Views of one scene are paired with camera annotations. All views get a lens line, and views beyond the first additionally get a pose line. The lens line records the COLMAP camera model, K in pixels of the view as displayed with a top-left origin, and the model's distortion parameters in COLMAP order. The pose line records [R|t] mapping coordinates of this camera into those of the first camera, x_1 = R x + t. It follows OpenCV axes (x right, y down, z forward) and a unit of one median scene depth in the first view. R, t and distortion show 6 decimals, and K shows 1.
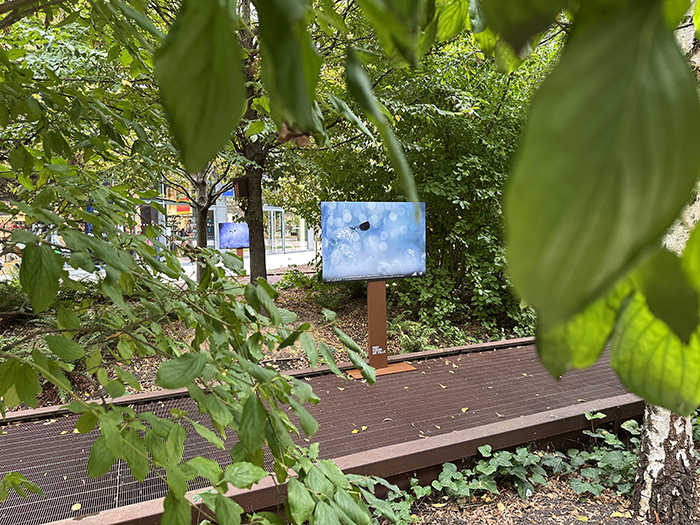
lens RADIAL K [[486.8, 0, 350.0], [0, 486.8, 262.5], [0, 0, 1]] dist [0.090294, -0.087089]
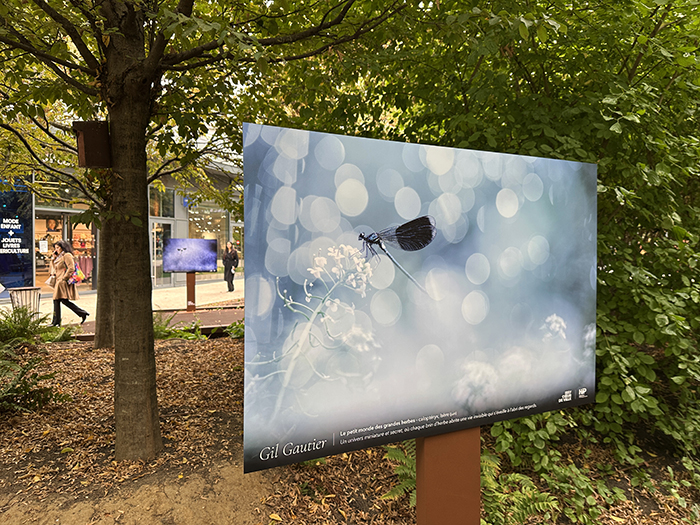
lens RADIAL K [[486.8, 0, 350.0], [0, 486.8, 262.5], [0, 0, 1]] dist [0.090294, -0.087089]
pose [[0.999357, 0.020368, 0.029521, -0.012819], [-0.019034, 0.998815, -0.044792, -0.044866], [-0.030399, 0.044202, 0.998560, 0.718914]]
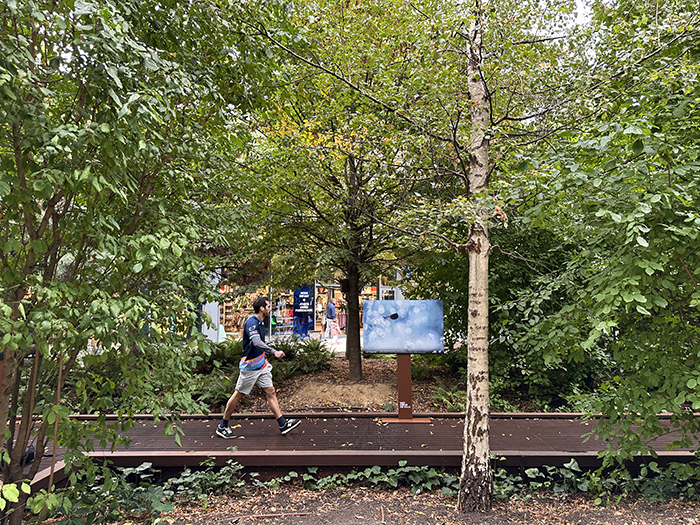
lens RADIAL K [[486.8, 0, 350.0], [0, 486.8, 262.5], [0, 0, 1]] dist [0.090294, -0.087089]
pose [[0.903310, -0.018637, -0.428584, 0.536794], [-0.045423, 0.989284, -0.138755, -0.024214], [0.426577, 0.144807, 0.892784, -0.397071]]
